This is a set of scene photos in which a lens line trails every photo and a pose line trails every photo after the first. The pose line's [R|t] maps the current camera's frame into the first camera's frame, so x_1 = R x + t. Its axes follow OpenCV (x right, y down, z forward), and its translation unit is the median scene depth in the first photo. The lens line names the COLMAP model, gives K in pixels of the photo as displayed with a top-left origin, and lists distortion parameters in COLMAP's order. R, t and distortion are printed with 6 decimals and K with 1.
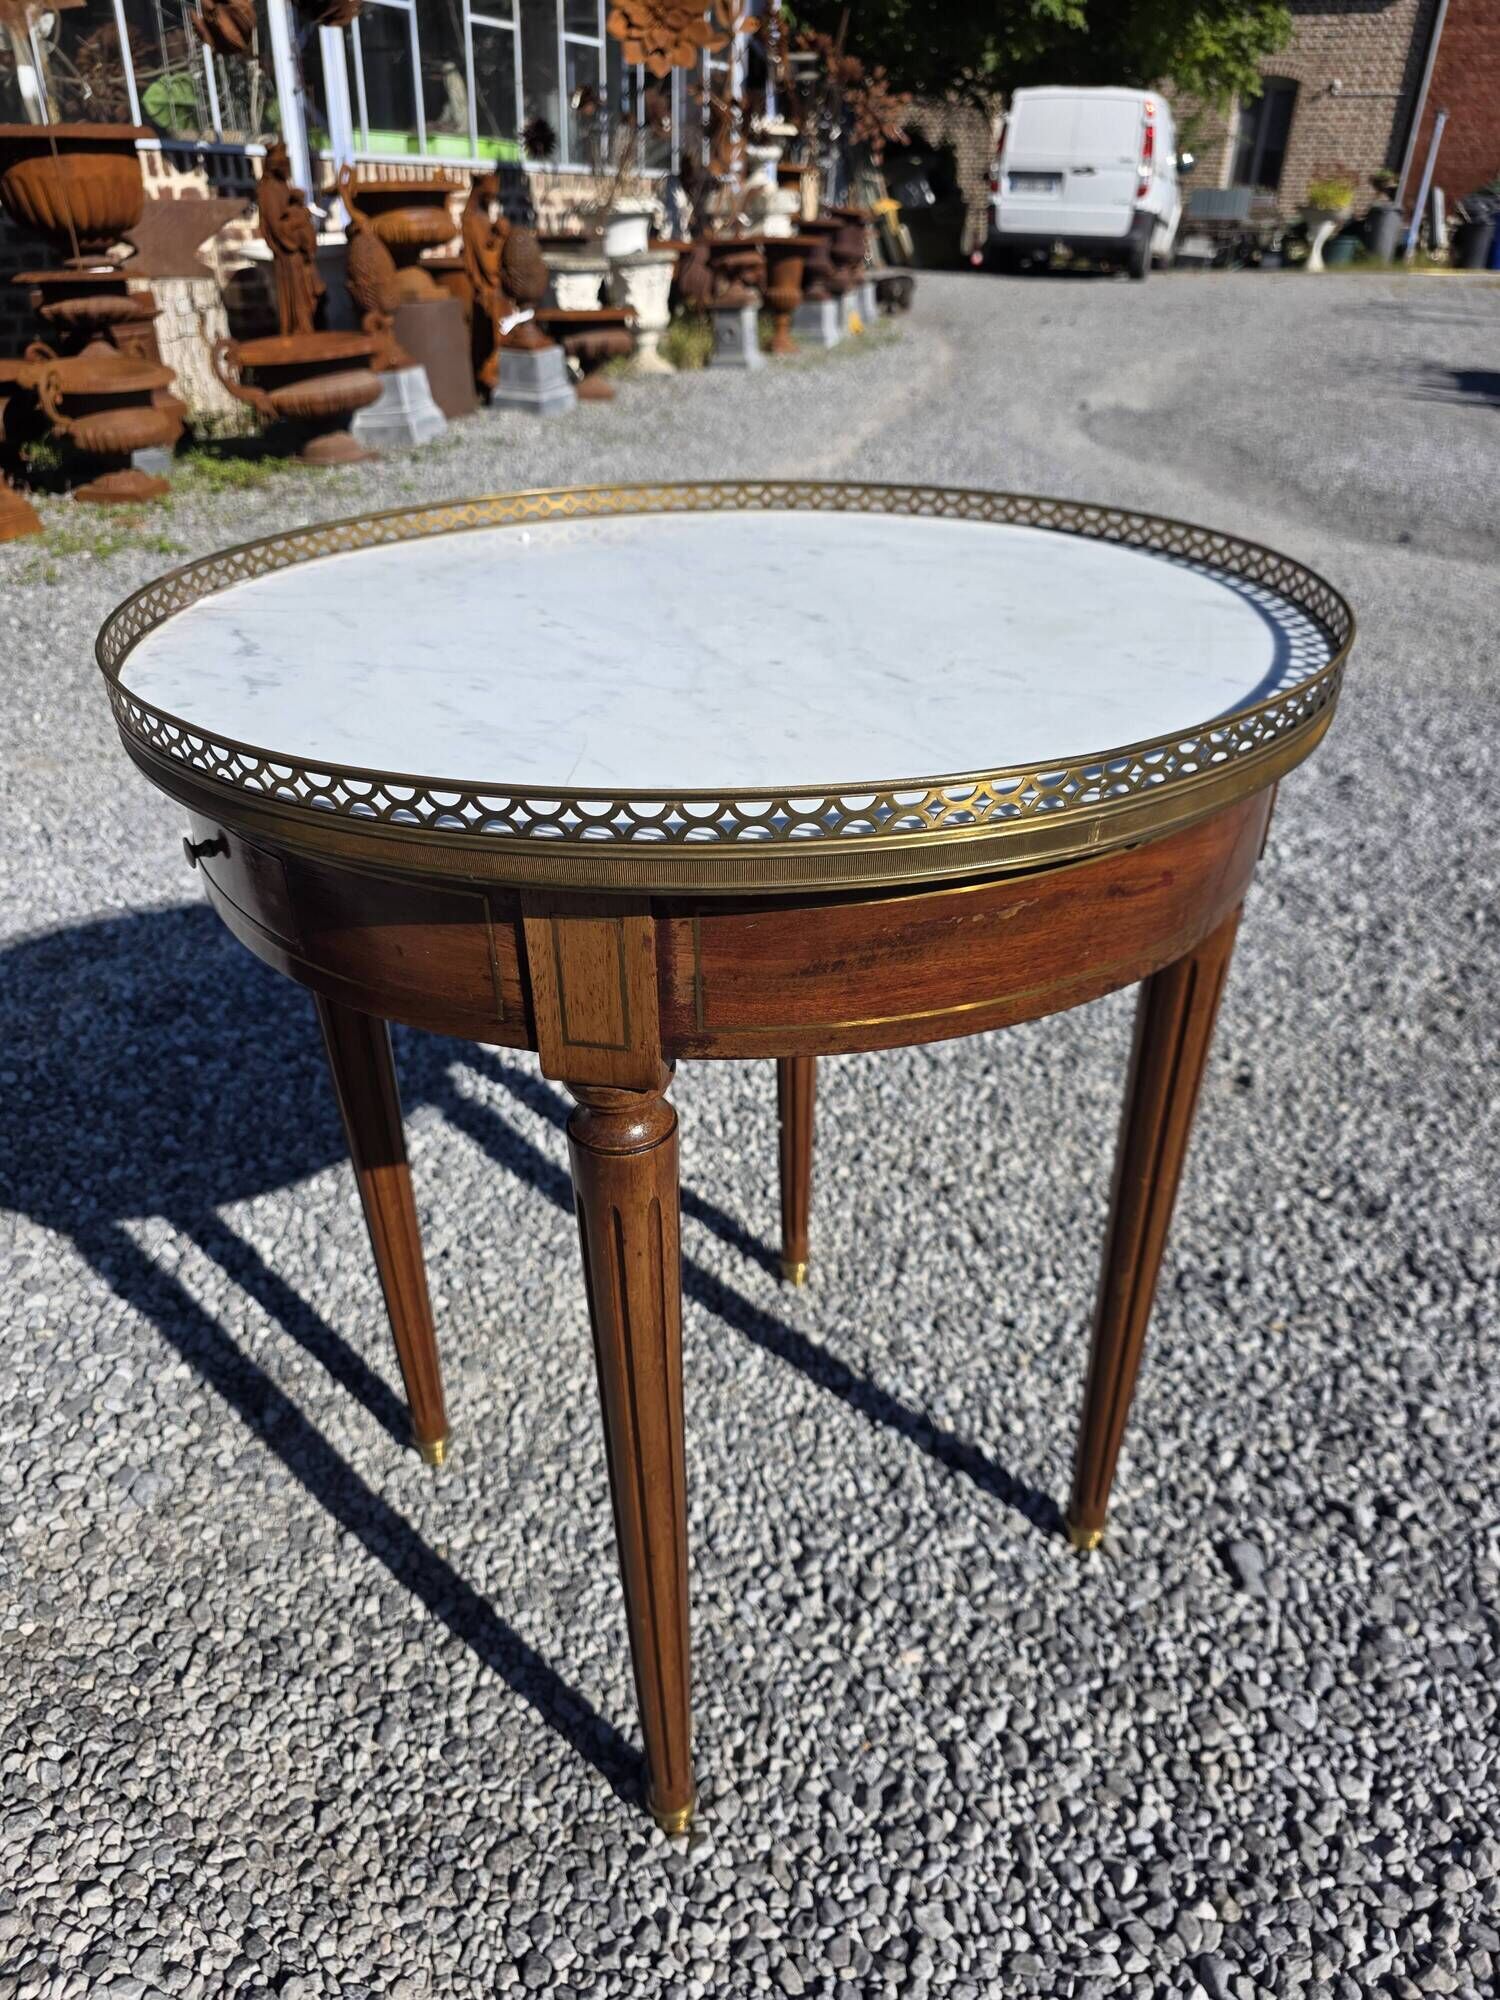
lens RADIAL K [[1369.6, 0, 742.0], [0, 1369.6, 1029.9], [0, 0, 1]] dist [0.022832, -0.022650]
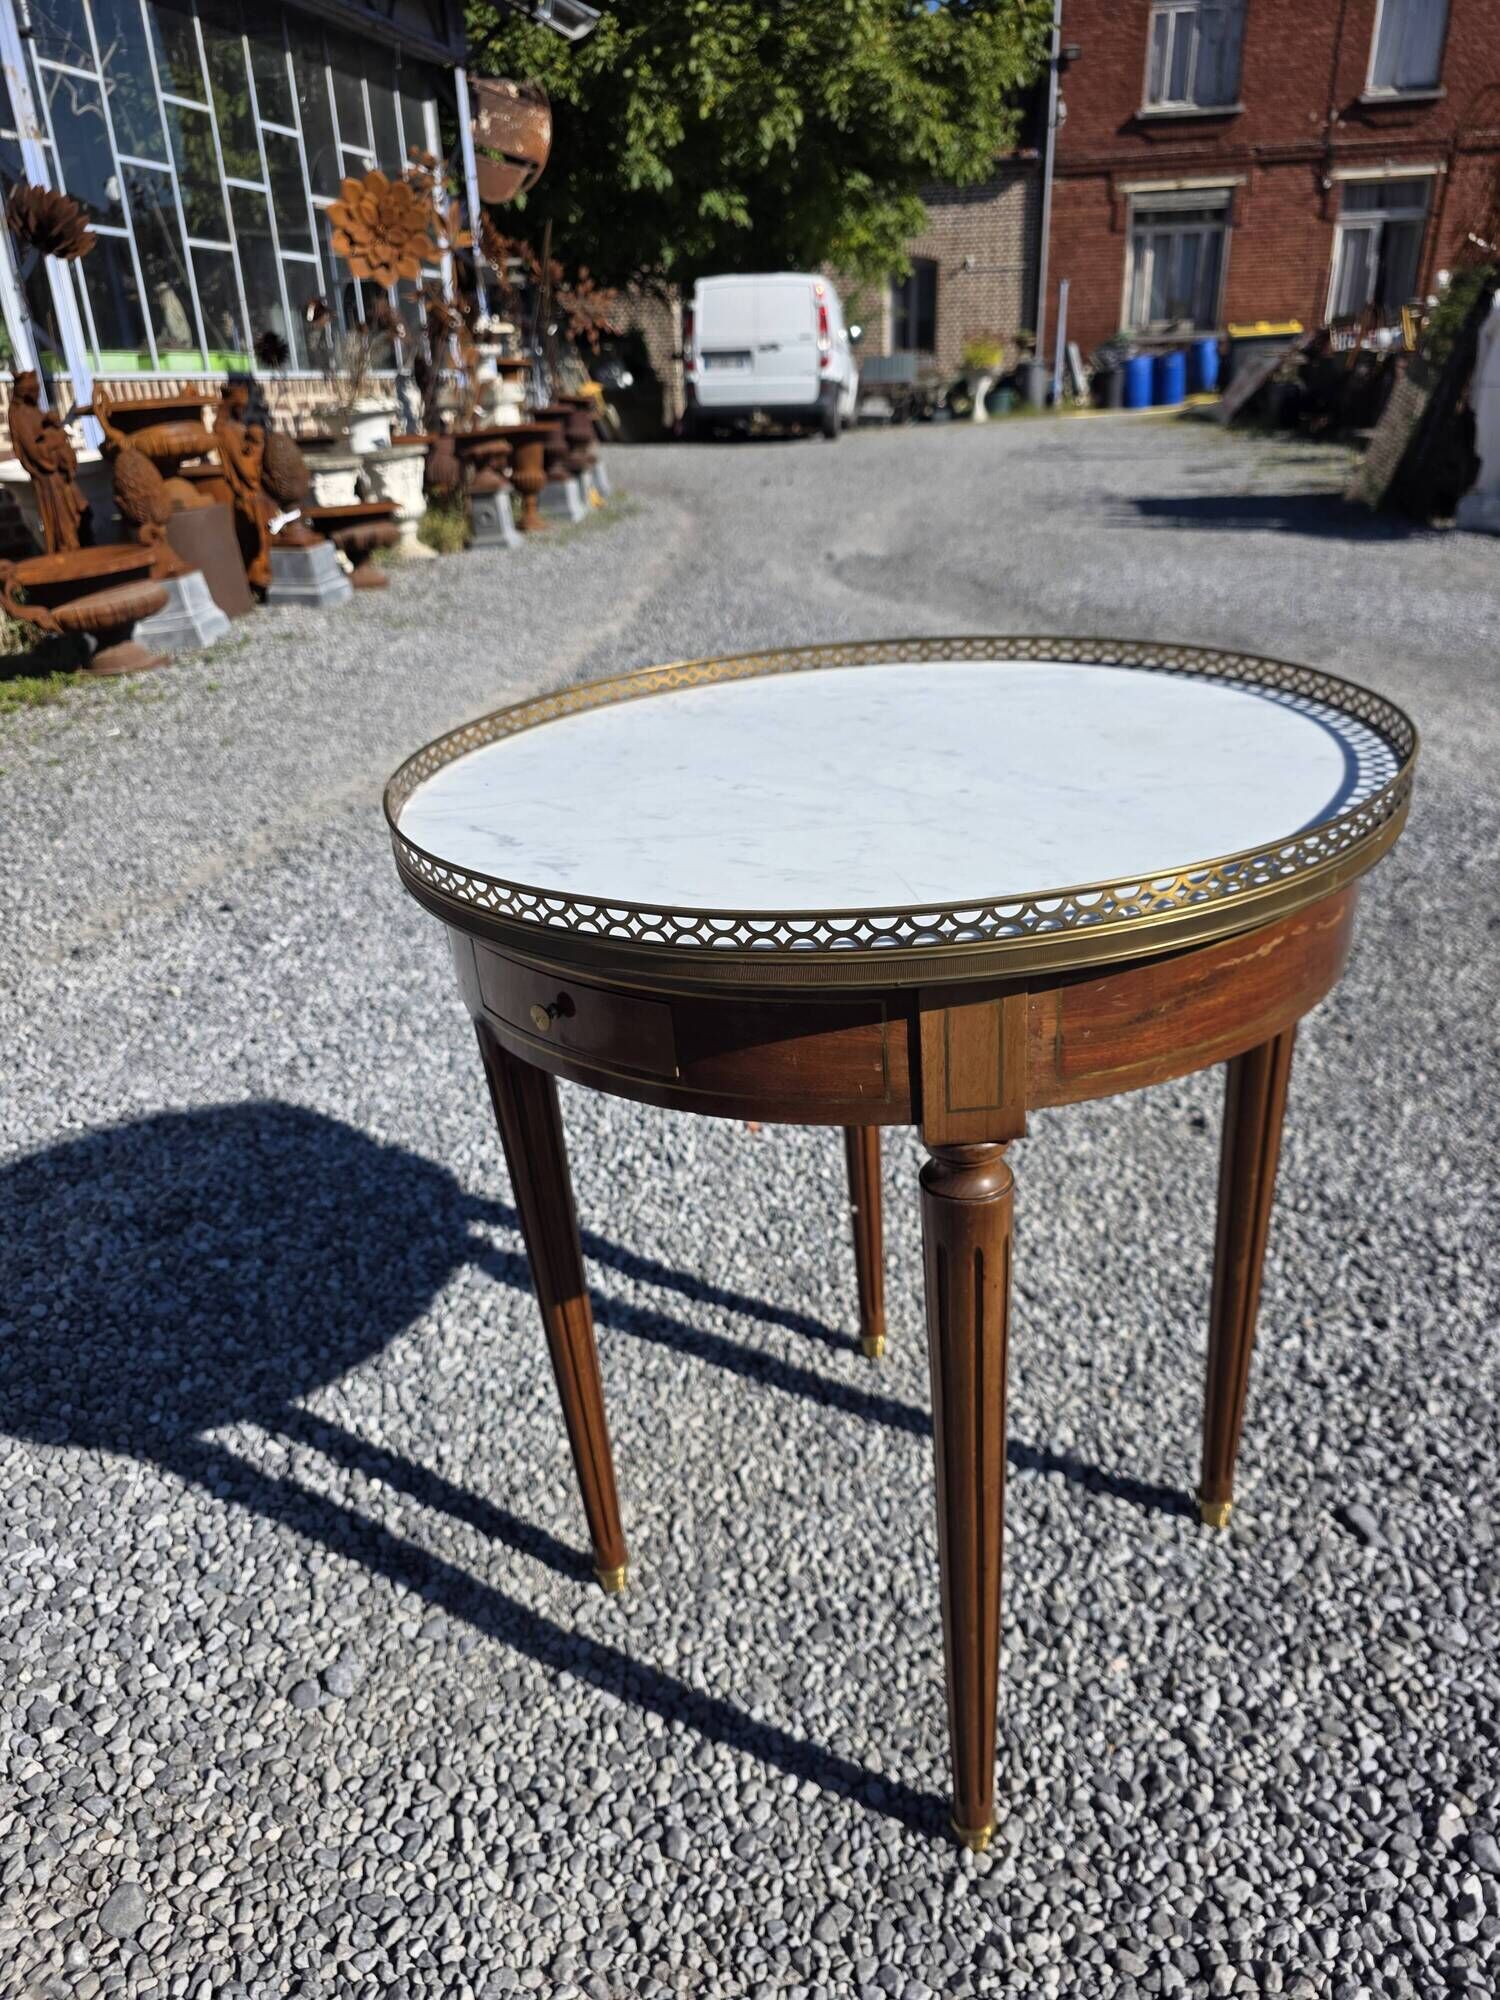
lens RADIAL K [[1369.6, 0, 766.9], [0, 1369.6, 1035.3], [0, 0, 1]] dist [0.022832, -0.022650]
pose [[0.974611, -0.141032, 0.173904, -0.272539], [0.157282, 0.984023, -0.083438, 0.007678], [-0.159358, 0.108671, 0.981221, -0.091685]]
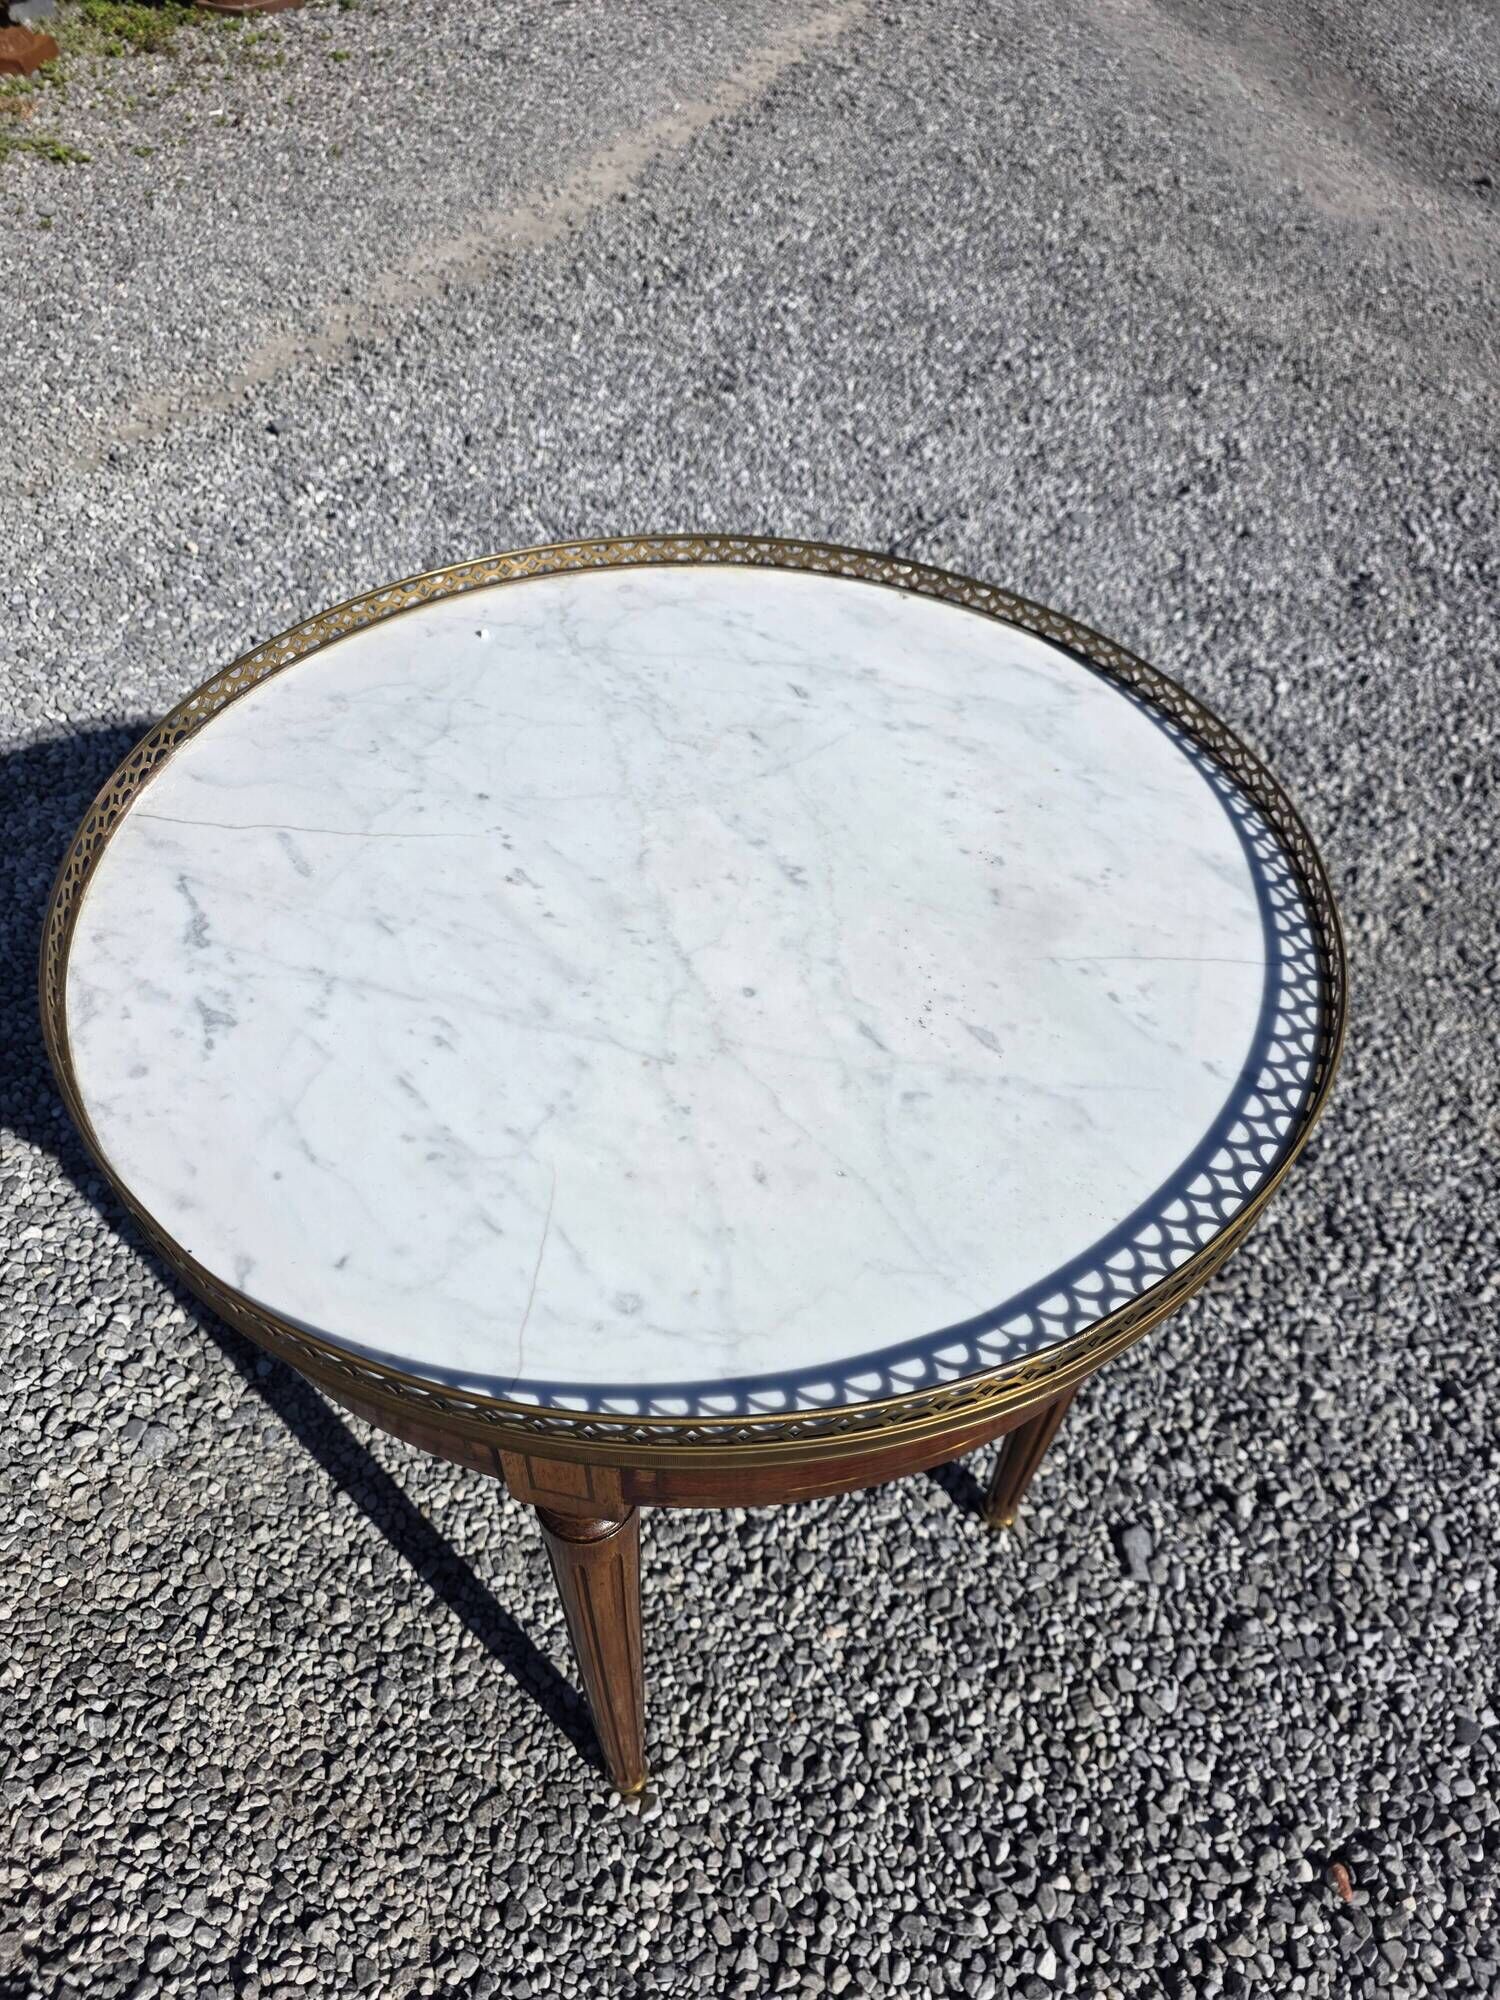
lens RADIAL K [[1369.6, 0, 725.8], [0, 1369.6, 1018.0], [0, 0, 1]] dist [0.022832, -0.022650]
pose [[0.999377, 0.030169, 0.018303, -0.006382], [-0.034181, 0.956502, 0.289716, -0.369199], [-0.008766, -0.290162, 0.956938, 0.045300]]
